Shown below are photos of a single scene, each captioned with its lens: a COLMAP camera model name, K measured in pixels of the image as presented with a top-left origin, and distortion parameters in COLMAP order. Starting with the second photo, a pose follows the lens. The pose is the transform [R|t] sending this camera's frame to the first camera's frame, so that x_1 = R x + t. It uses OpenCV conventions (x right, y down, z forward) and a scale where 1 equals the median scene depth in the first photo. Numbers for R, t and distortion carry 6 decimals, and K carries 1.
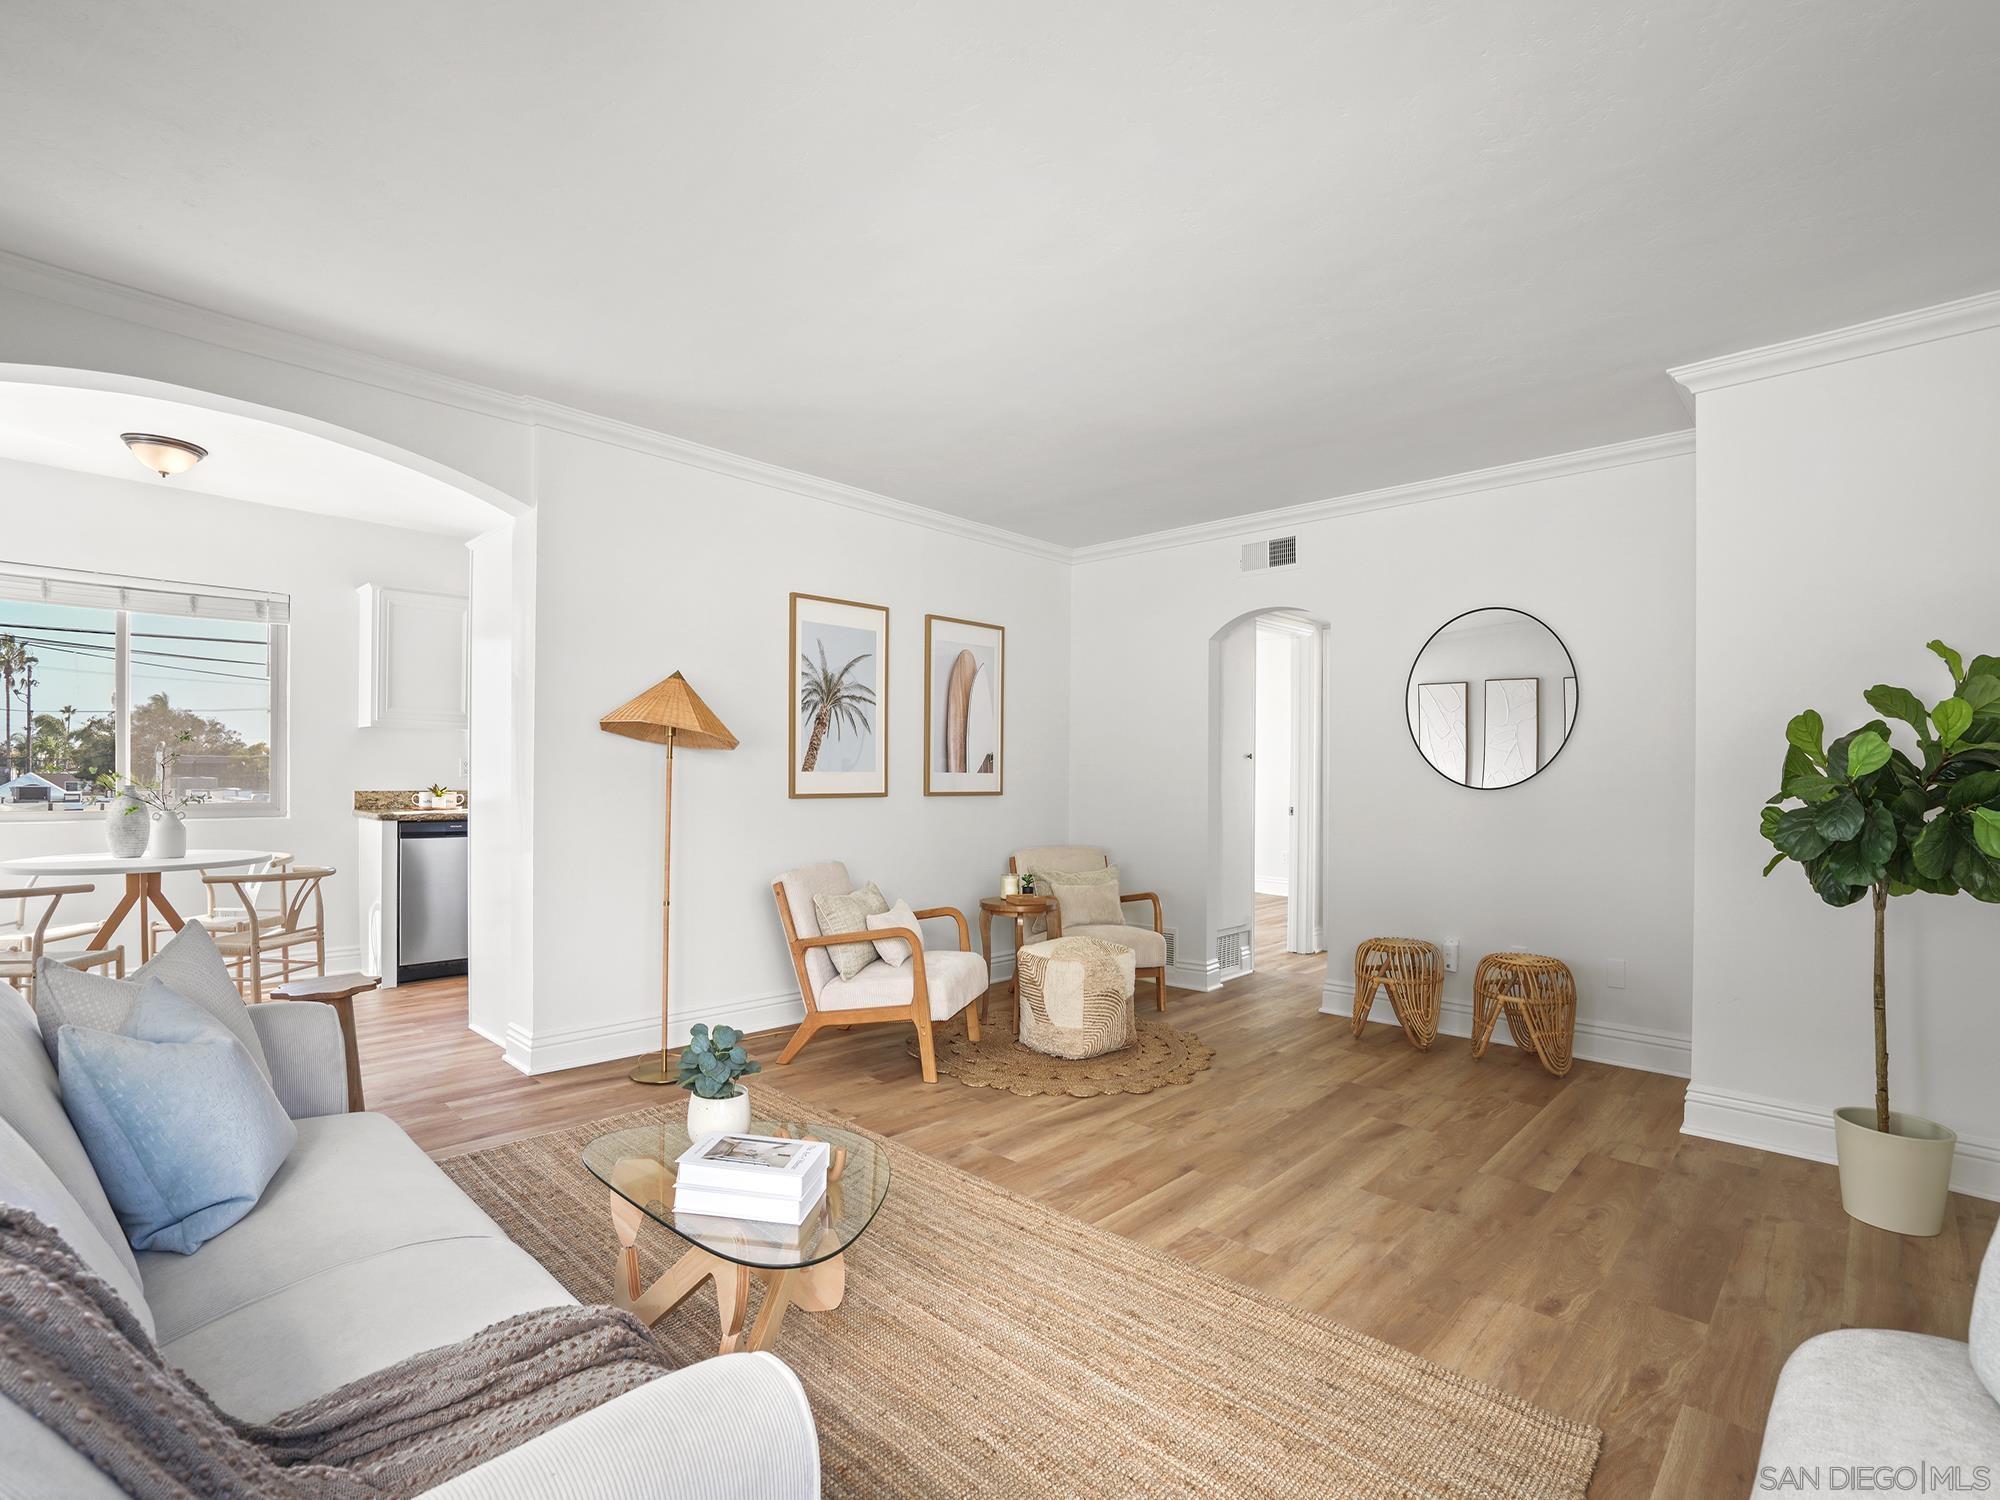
lens RADIAL K [[943.8, 0, 1014.2], [0, 943.8, 786.6], [0, 0, 1]] dist [-0.028322, 0.004686]
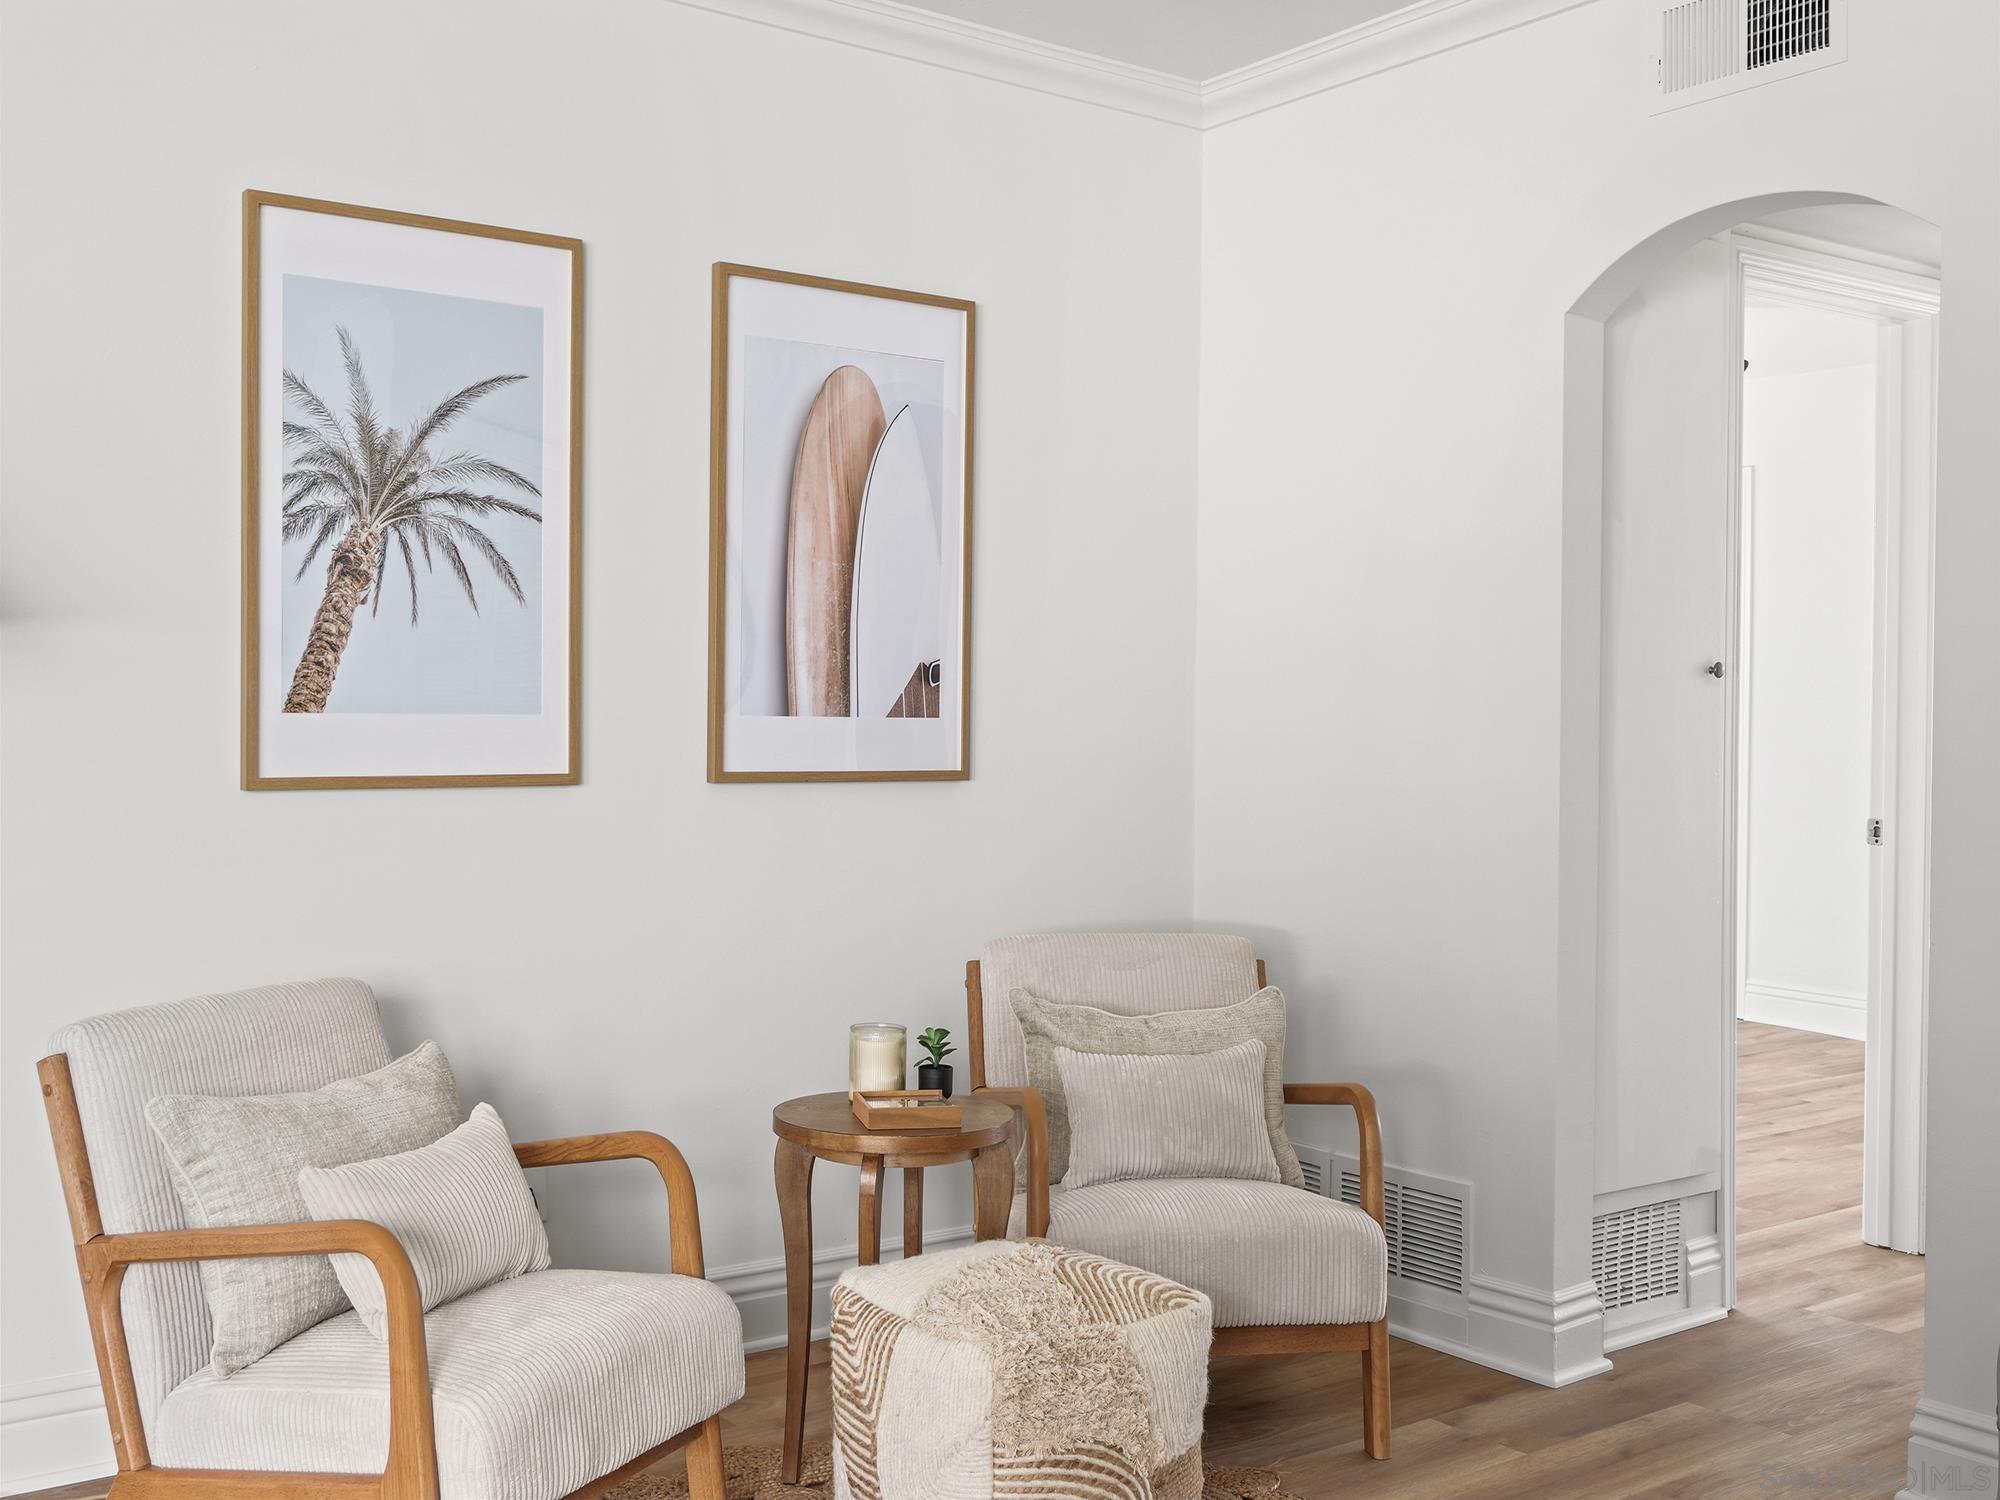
lens RADIAL K [[2055.3, 0, 994.0], [0, 2055.3, 744.6], [0, 0, 1]] dist [0.018555, 0.000000]
pose [[0.984161, 0.007321, -0.177127, 0.155772], [-0.006829, 0.999971, 0.003388, -0.008200], [0.177147, -0.002125, 0.984182, 0.288750]]
